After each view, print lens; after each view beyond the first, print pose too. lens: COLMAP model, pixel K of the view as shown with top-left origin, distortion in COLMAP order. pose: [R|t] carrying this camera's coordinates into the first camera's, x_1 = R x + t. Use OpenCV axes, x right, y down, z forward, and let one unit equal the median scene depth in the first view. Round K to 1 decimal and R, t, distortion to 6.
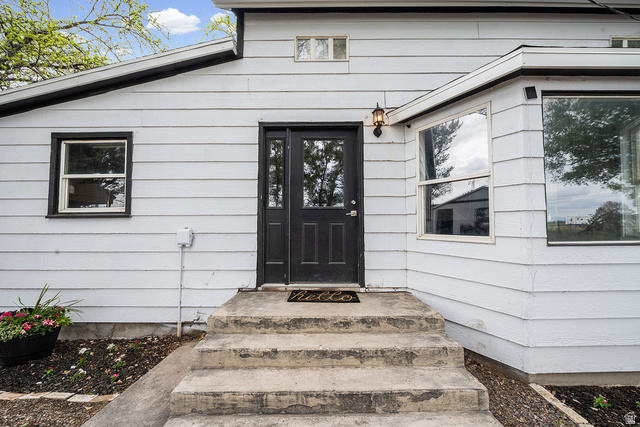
lens RADIAL K [[256.4, 0, 320.0], [0, 256.4, 213.5], [0, 0, 1]] dist [-0.000305, -0.000104]
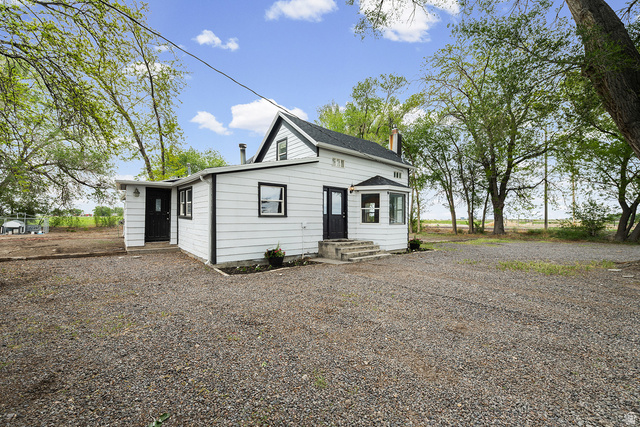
lens RADIAL K [[260.9, 0, 322.4], [0, 260.9, 219.3], [0, 0, 1]] dist [0.000206, 0.000035]
pose [[0.759071, 0.007220, 0.650967, -2.223299], [-0.030762, 0.999219, 0.024789, -0.042144], [-0.650280, -0.038841, 0.758701, -1.303304]]
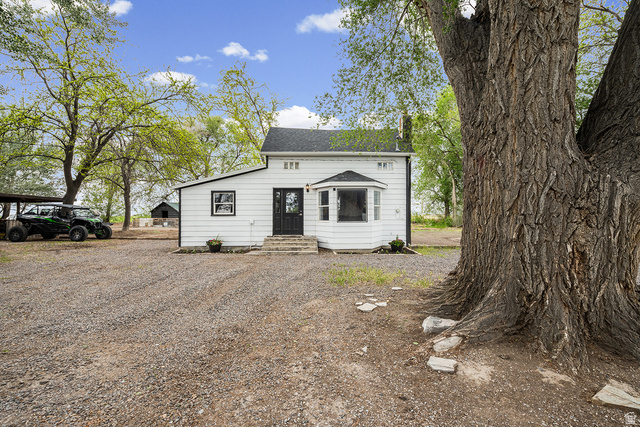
lens RADIAL K [[277.2, 0, 320.0], [0, 277.2, 213.5], [0, 0, 1]] dist [-0.000411, -0.000339]
pose [[0.999503, 0.000428, 0.031514, 0.273891], [-0.001133, 0.999750, 0.022344, -0.099134], [-0.031497, -0.022369, 0.999254, -2.734224]]
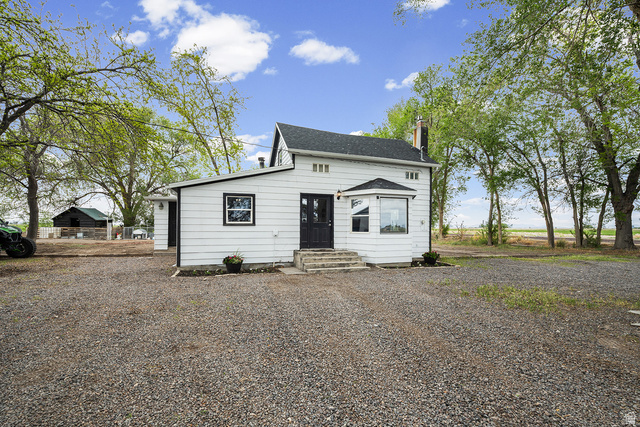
lens RADIAL K [[266.4, 0, 318.4], [0, 266.4, 227.9], [0, 0, 1]] dist [-0.001658, -0.000380]
pose [[0.946673, 0.007374, 0.322112, -1.013460], [-0.018739, 0.999306, 0.032197, -0.064106], [-0.321651, -0.036516, 0.946154, -1.919567]]
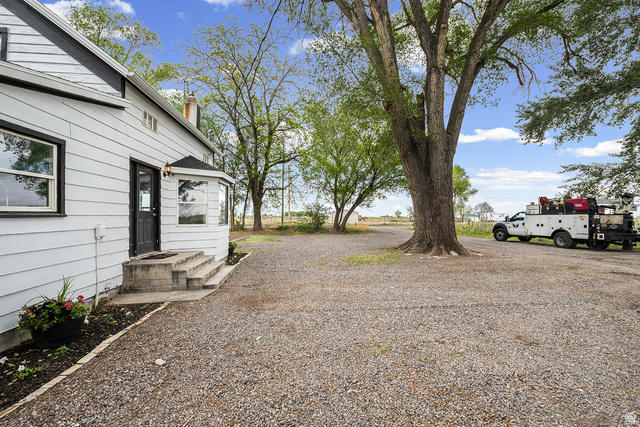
lens RADIAL K [[277.2, 0, 320.0], [0, 277.2, 213.5], [0, 0, 1]] dist [-0.000411, -0.000339]
pose [[-0.103005, 0.013968, 0.994583, -2.074205], [-0.043119, 0.998899, -0.018495, -0.025266], [-0.993746, -0.044790, -0.102289, -0.002689]]
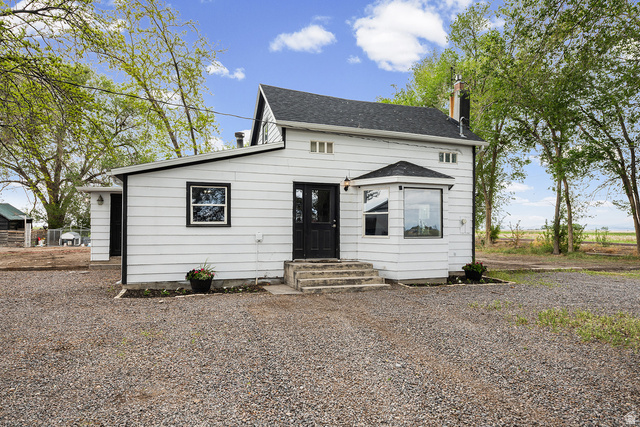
lens RADIAL K [[369.7, 0, 318.4], [0, 369.7, 227.4], [0, 0, 1]] dist [-0.000937, 0.001210]
pose [[0.946646, 0.008789, 0.322155, -1.014411], [-0.017704, 0.999537, 0.024753, -0.064224], [-0.321788, -0.029136, 0.946363, -1.922394]]
